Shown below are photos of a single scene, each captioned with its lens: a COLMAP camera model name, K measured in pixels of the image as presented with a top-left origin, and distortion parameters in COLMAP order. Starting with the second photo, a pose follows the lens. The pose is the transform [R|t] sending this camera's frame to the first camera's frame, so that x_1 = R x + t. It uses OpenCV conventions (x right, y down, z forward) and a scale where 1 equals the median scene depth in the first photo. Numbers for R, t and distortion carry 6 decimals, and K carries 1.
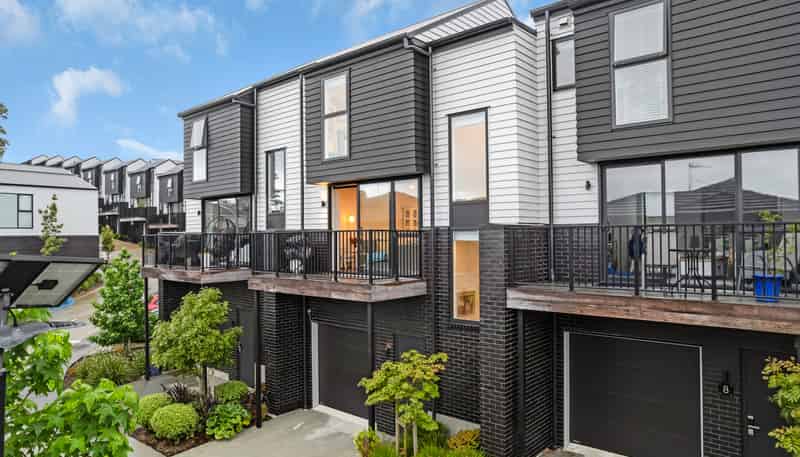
lens RADIAL K [[526.7, 0, 398.6], [0, 526.7, 223.8], [0, 0, 1]] dist [-0.086078, 0.090824]
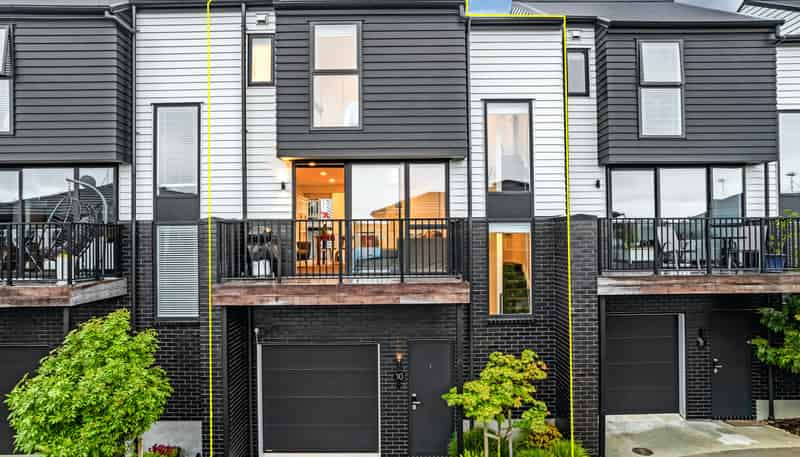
lens RADIAL K [[511.2, 0, 400.0], [0, 511.2, 228.5], [0, 0, 1]] dist [-0.088564, 0.076565]
pose [[0.744468, 0.004607, 0.667643, -0.564939], [-0.015205, 0.999834, 0.010055, 0.016114], [-0.667486, -0.017637, 0.744414, 0.374851]]
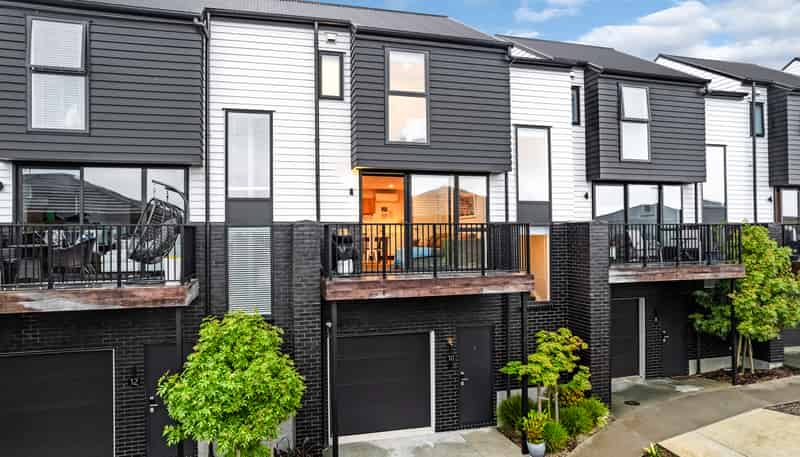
lens RADIAL K [[511.2, 0, 400.0], [0, 511.2, 228.5], [0, 0, 1]] dist [-0.088564, 0.076565]
pose [[0.541408, 0.009924, 0.840701, -0.871951], [-0.021001, 0.999778, 0.001723, 0.020086], [-0.840498, -0.018588, 0.541496, 0.547945]]
